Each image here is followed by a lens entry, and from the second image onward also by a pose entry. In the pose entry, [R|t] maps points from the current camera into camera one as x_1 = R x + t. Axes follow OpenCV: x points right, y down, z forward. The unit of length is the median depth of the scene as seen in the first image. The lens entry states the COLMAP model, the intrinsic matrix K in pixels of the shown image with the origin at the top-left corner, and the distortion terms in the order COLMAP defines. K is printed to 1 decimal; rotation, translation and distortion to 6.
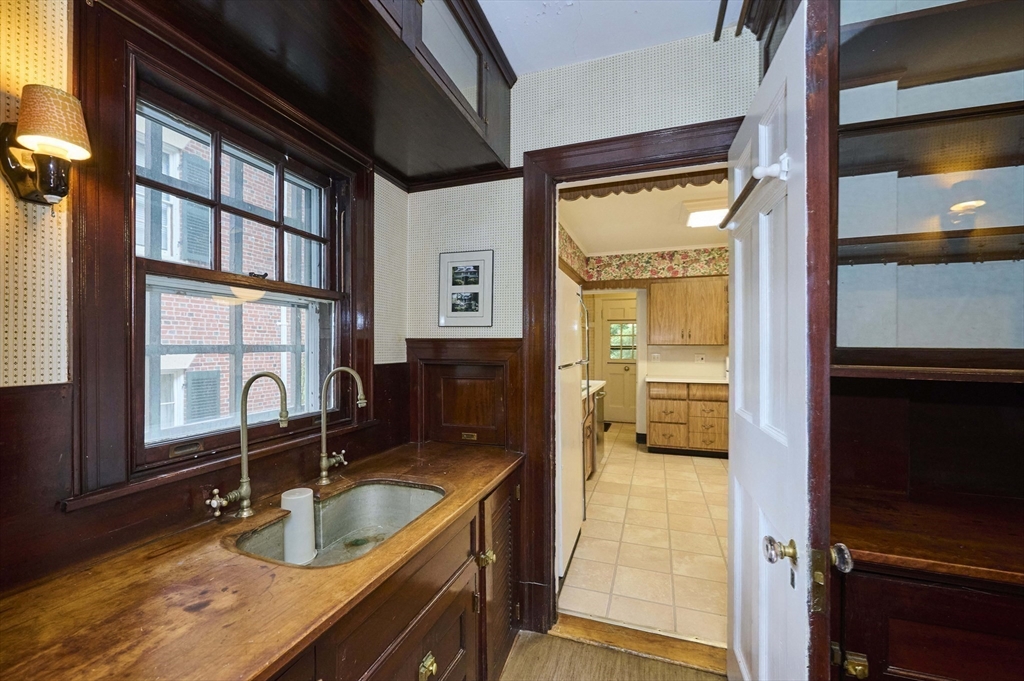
lens RADIAL K [[405.2, 0, 513.9], [0, 405.2, 344.7], [0, 0, 1]] dist [-0.002036, 0.000014]
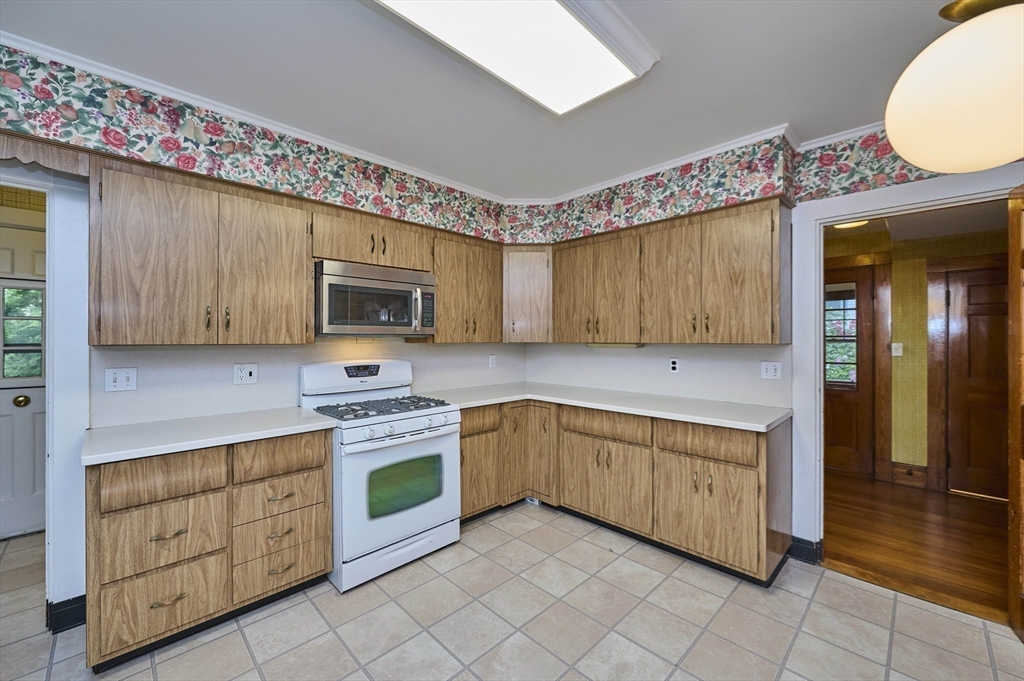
lens RADIAL K [[405.2, 0, 506.8], [0, 405.2, 338.6], [0, 0, 1]] dist [-0.002036, 0.000014]
pose [[0.439117, -0.001610, 0.898428, 0.184139], [-0.001412, 0.999996, 0.002482, -0.007865], [-0.898429, -0.002358, 0.439113, 0.552632]]
